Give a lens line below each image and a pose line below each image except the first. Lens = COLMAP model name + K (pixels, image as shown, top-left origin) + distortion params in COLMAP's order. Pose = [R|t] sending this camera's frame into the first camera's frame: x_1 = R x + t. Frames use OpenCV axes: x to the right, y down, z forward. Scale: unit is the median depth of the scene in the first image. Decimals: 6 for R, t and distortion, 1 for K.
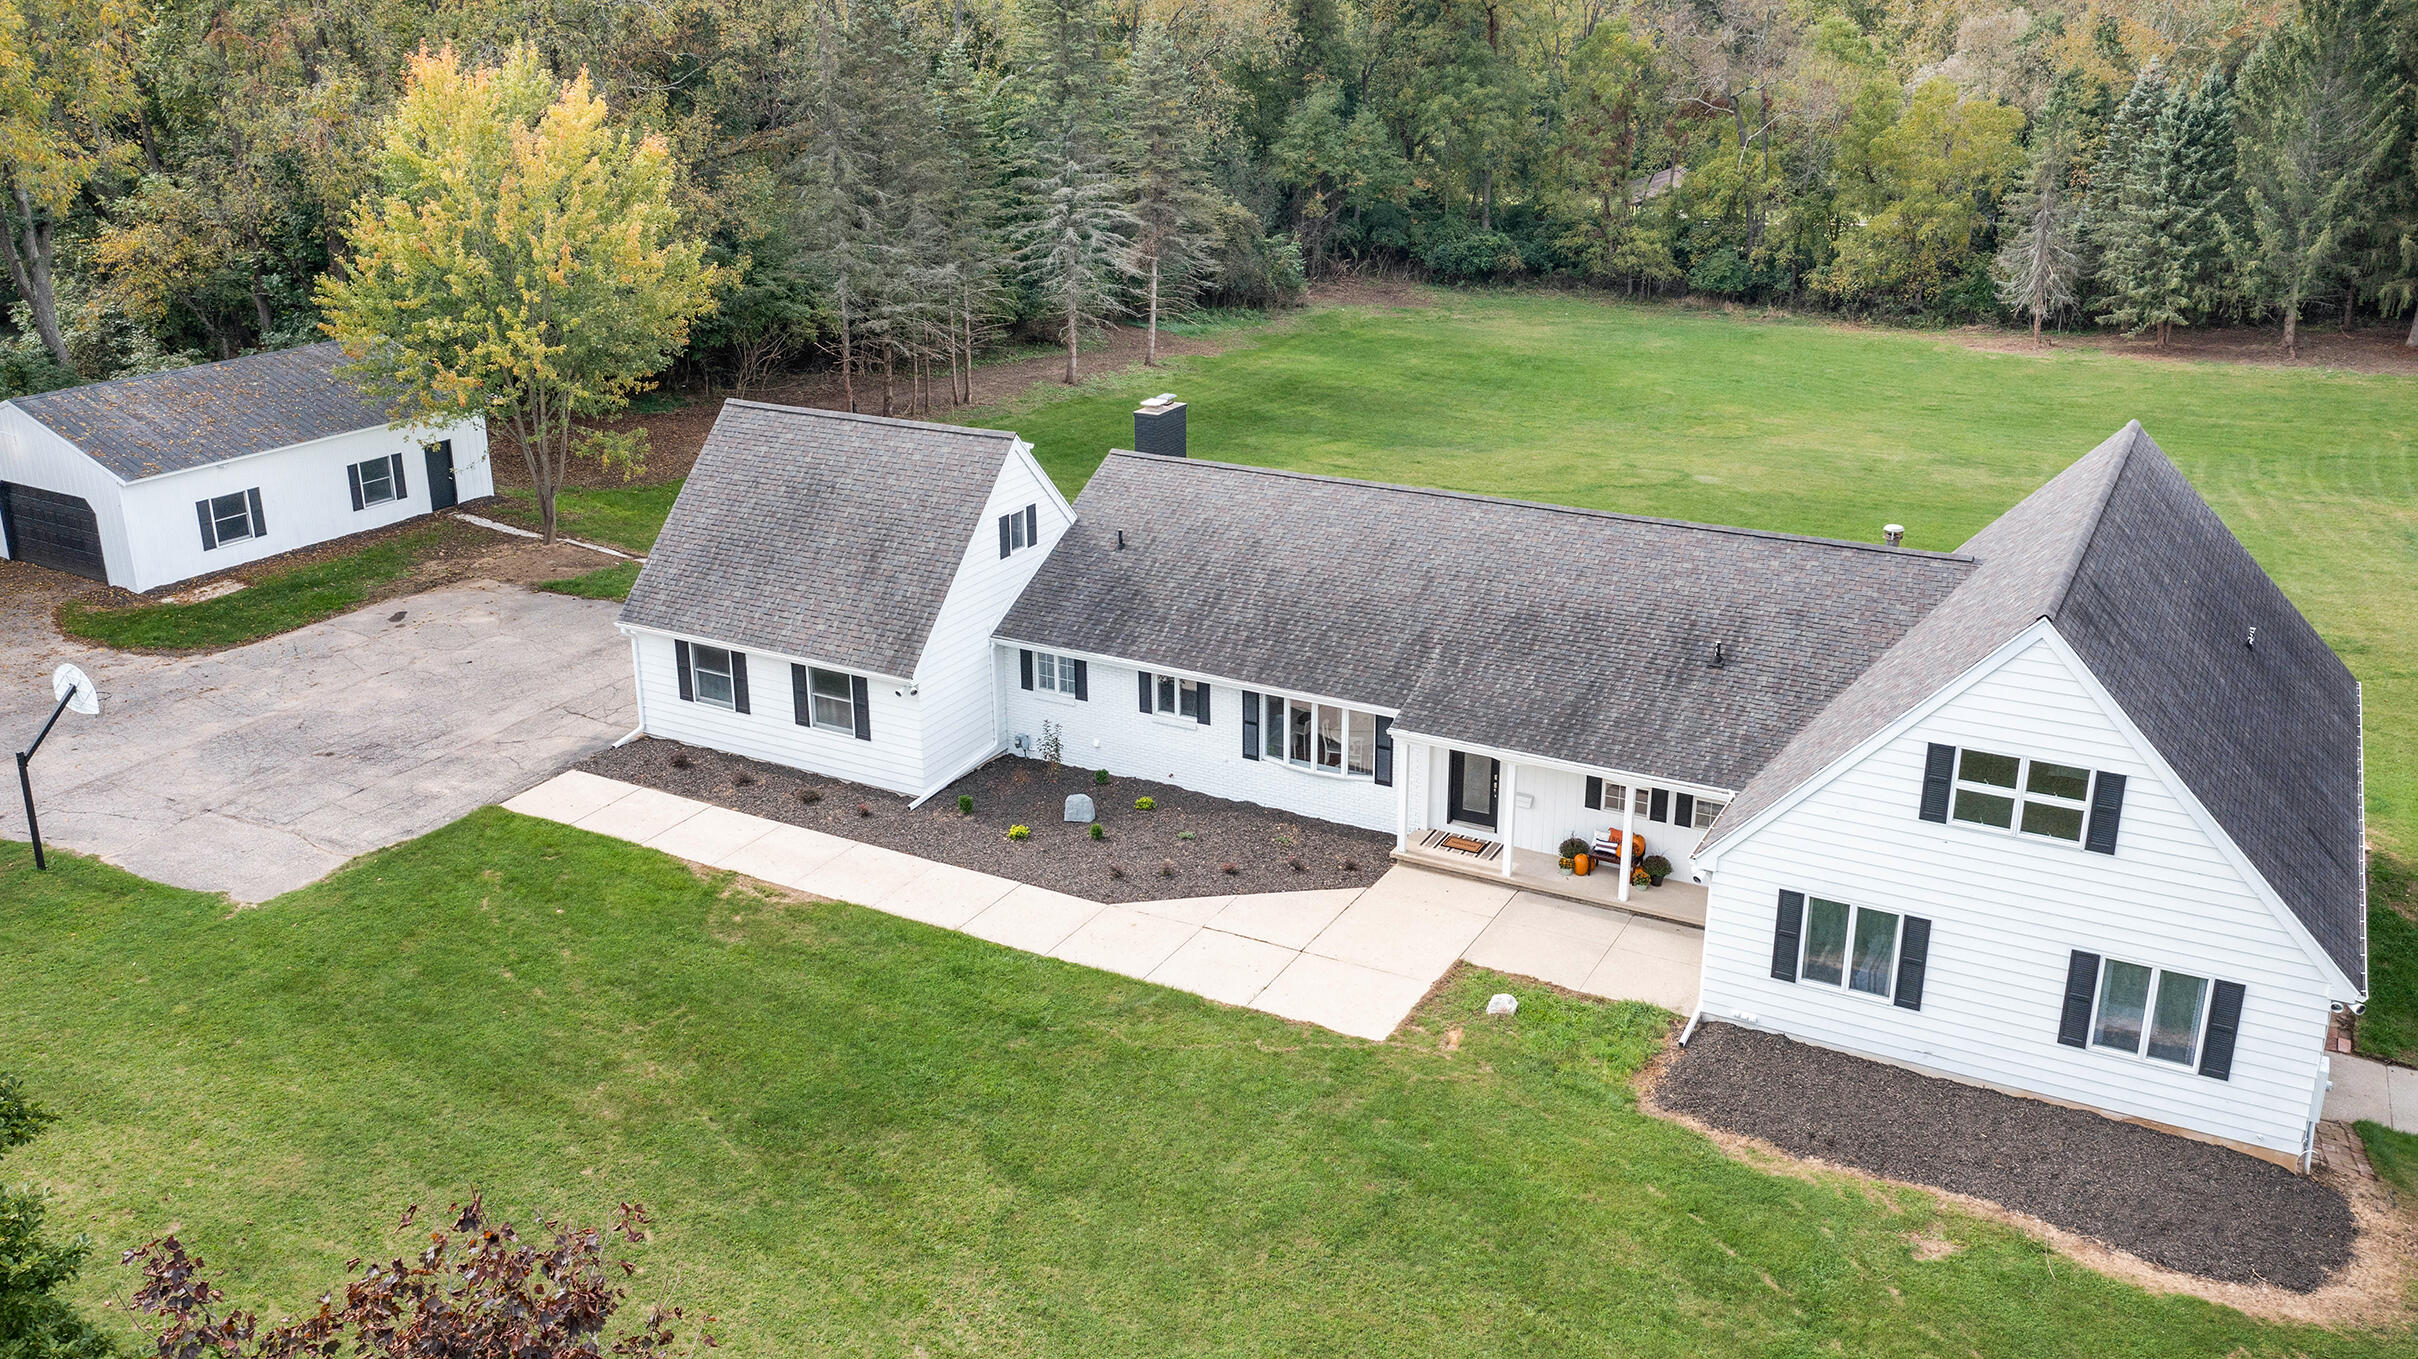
lens RADIAL K [[1952.9, 0, 1229.2], [0, 1952.9, 677.1], [0, 0, 1]] dist [-0.005401, 0.009514]
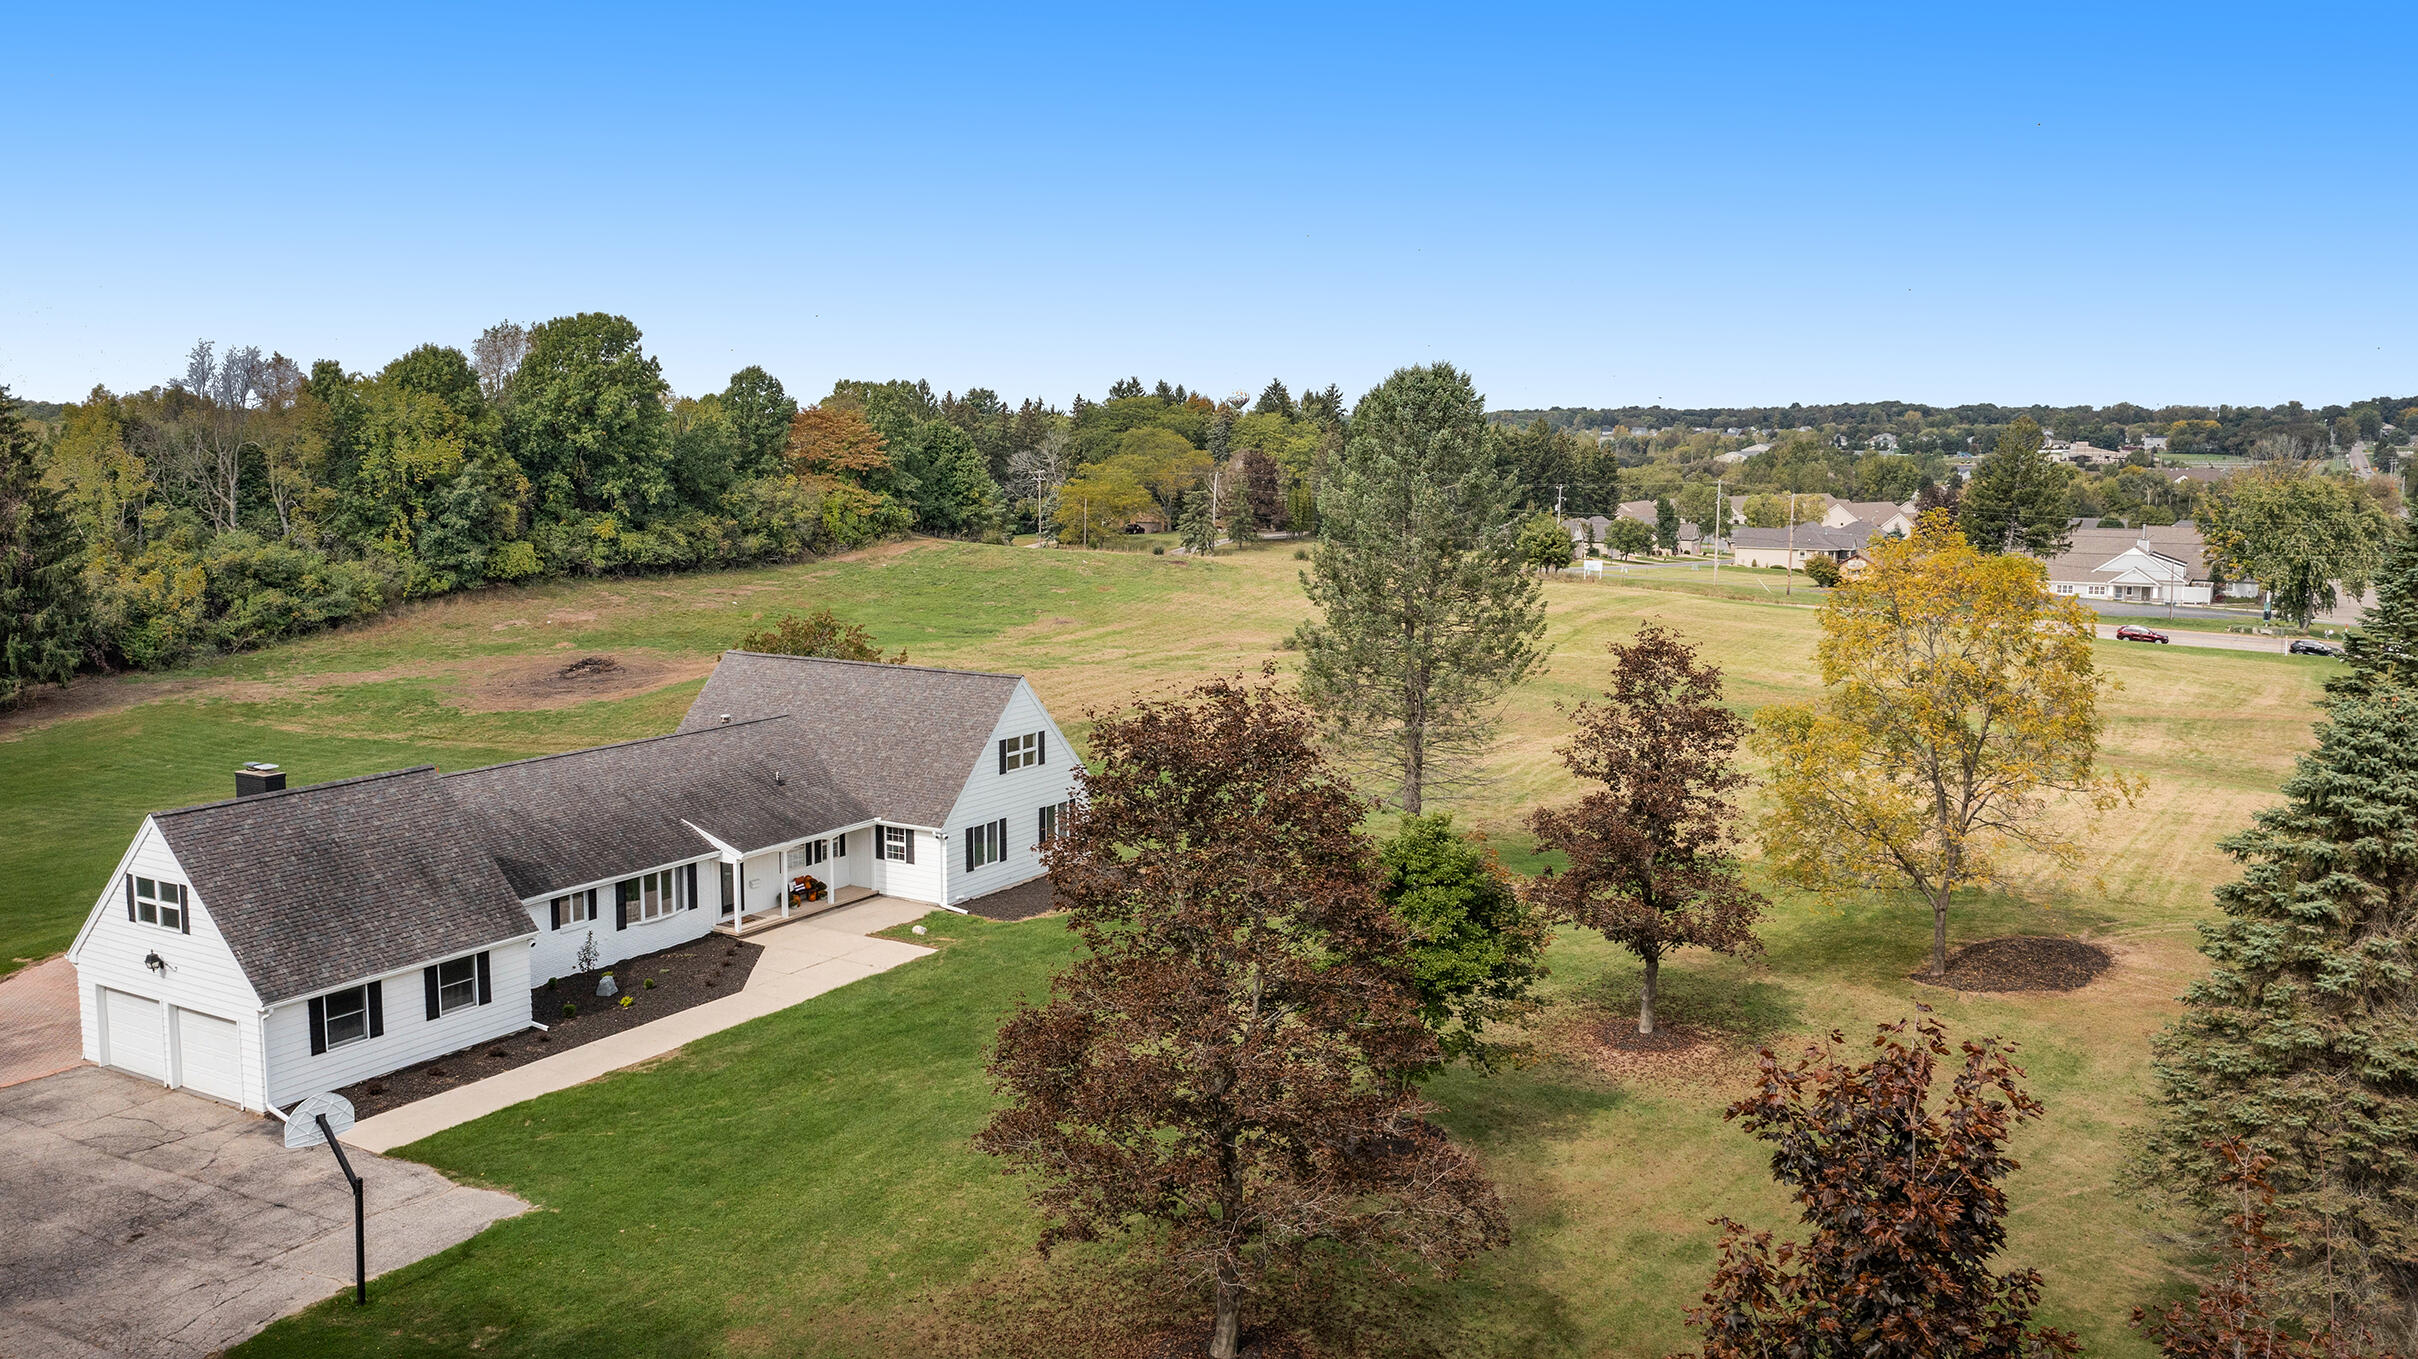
lens RADIAL K [[1939.1, 0, 1208.7], [0, 1939.1, 670.1], [0, 0, 1]] dist [-0.009925, -0.007335]
pose [[0.025649, -0.115898, 0.992930, -1.393069], [0.331861, 0.937916, 0.100904, -0.142074], [-0.942980, 0.326927, 0.062519, 0.404783]]
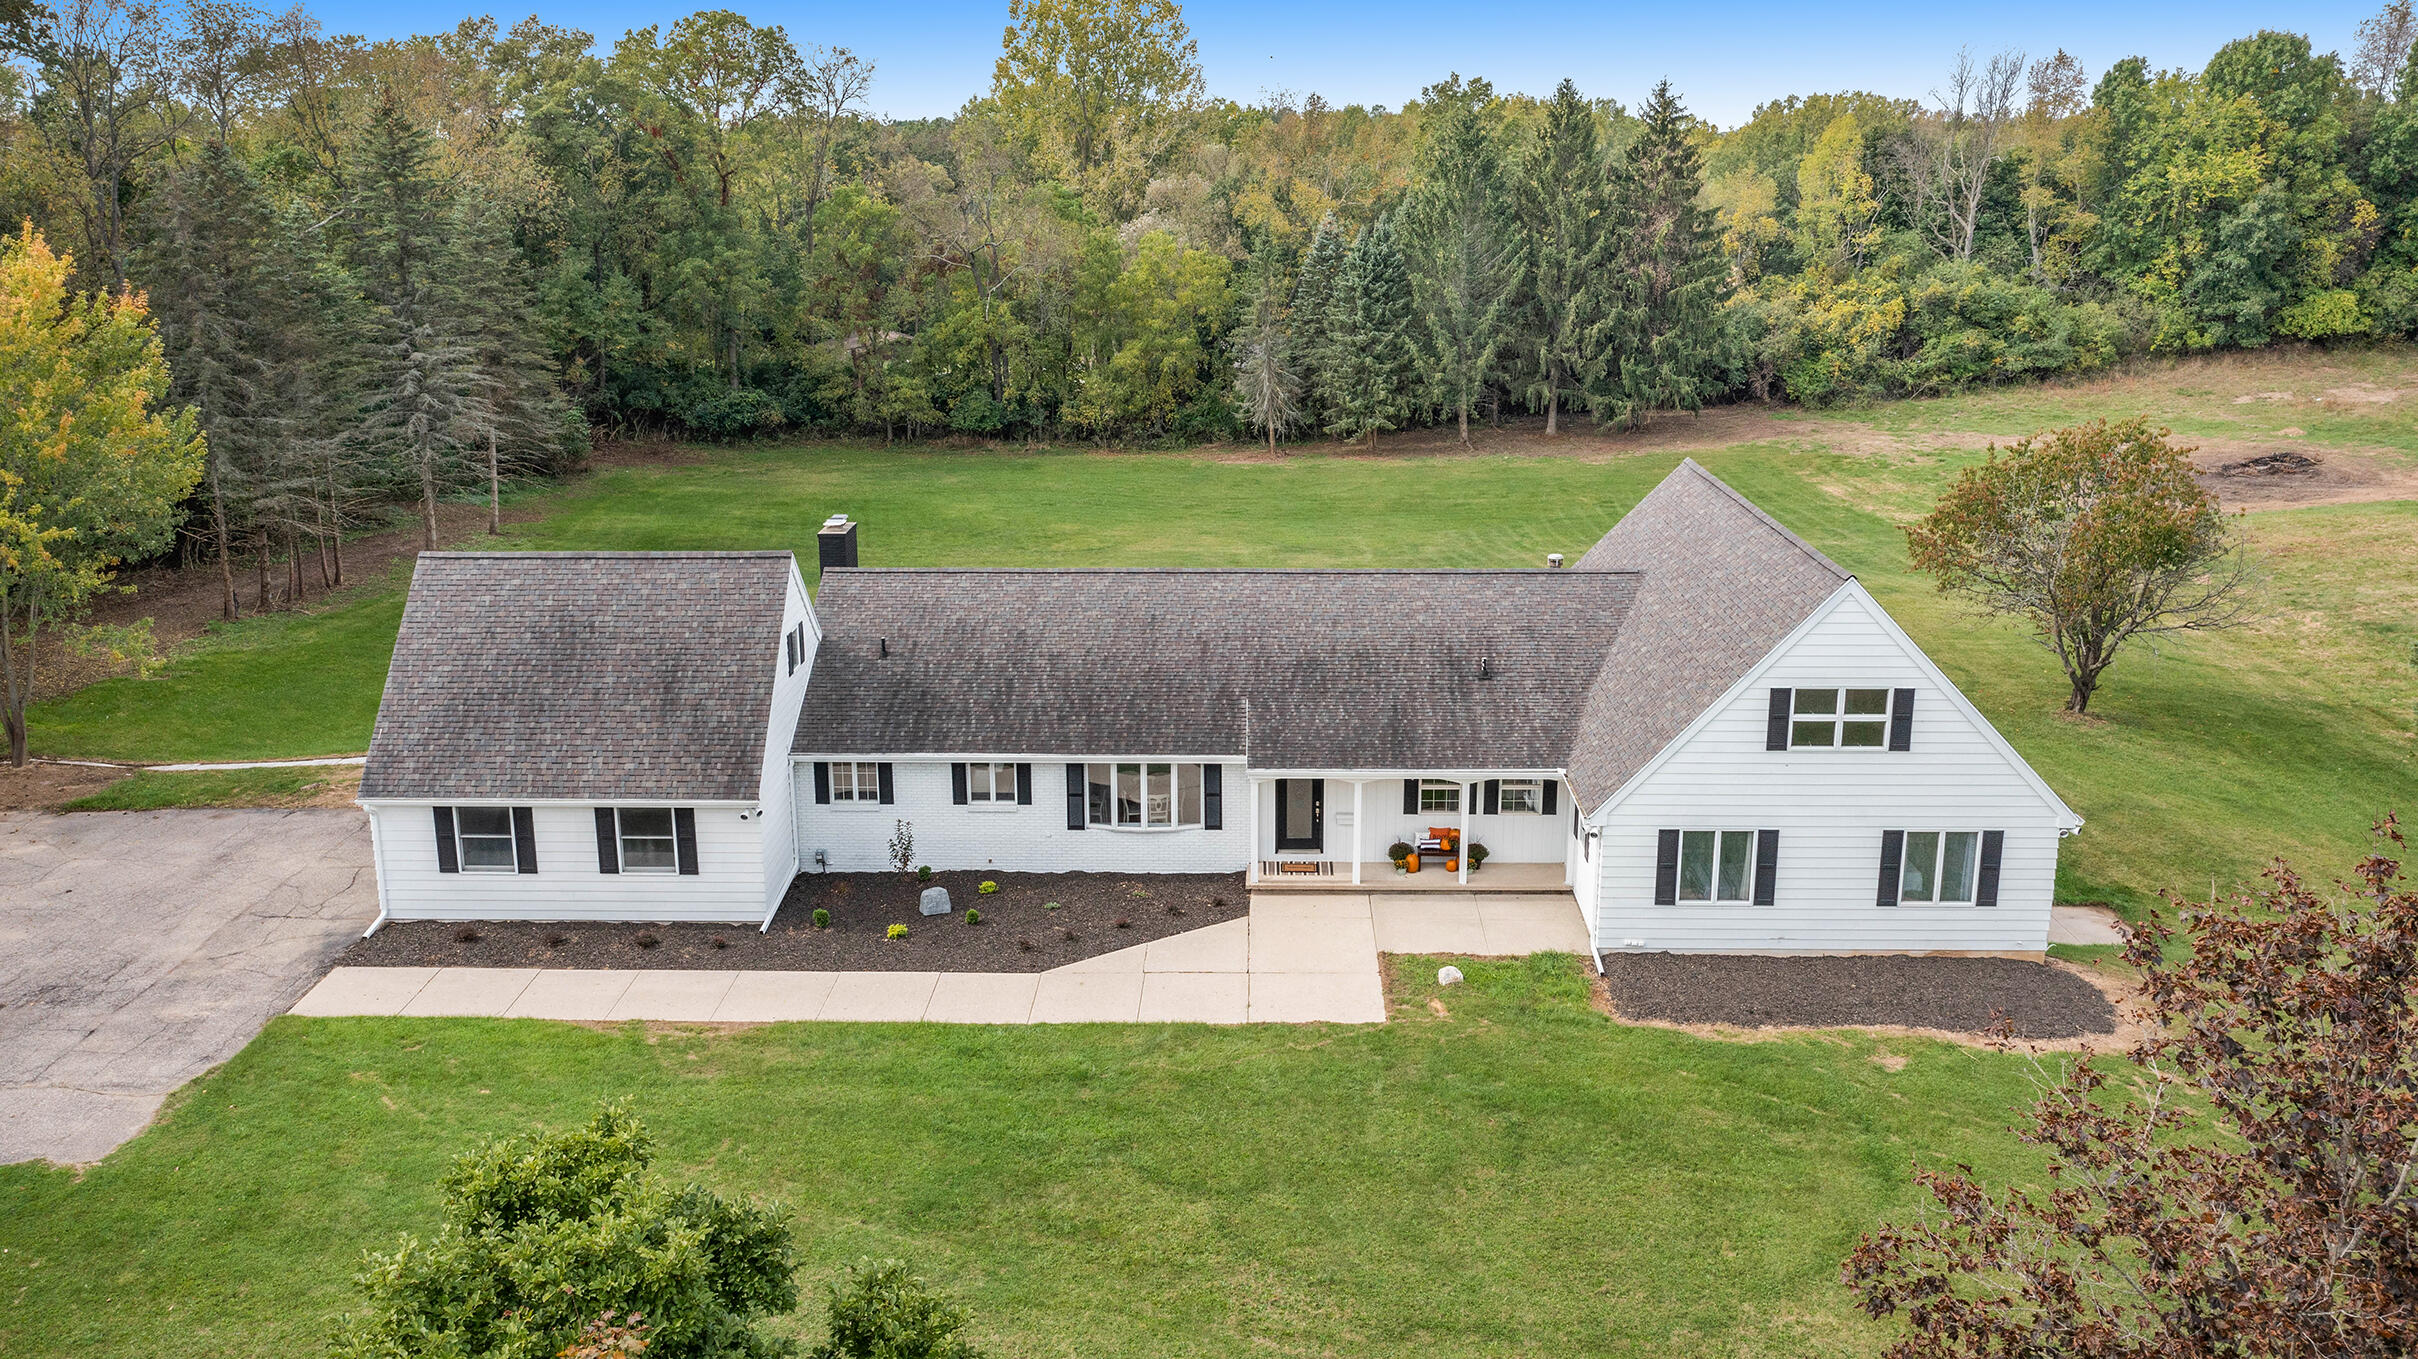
lens RADIAL K [[1939.1, 0, 1208.7], [0, 1939.1, 670.1], [0, 0, 1]] dist [-0.009925, -0.007335]
pose [[0.887428, -0.115448, 0.446255, -0.374446], [0.154249, 0.986690, -0.051480, 0.021125], [-0.434373, 0.114519, 0.893424, 0.015151]]
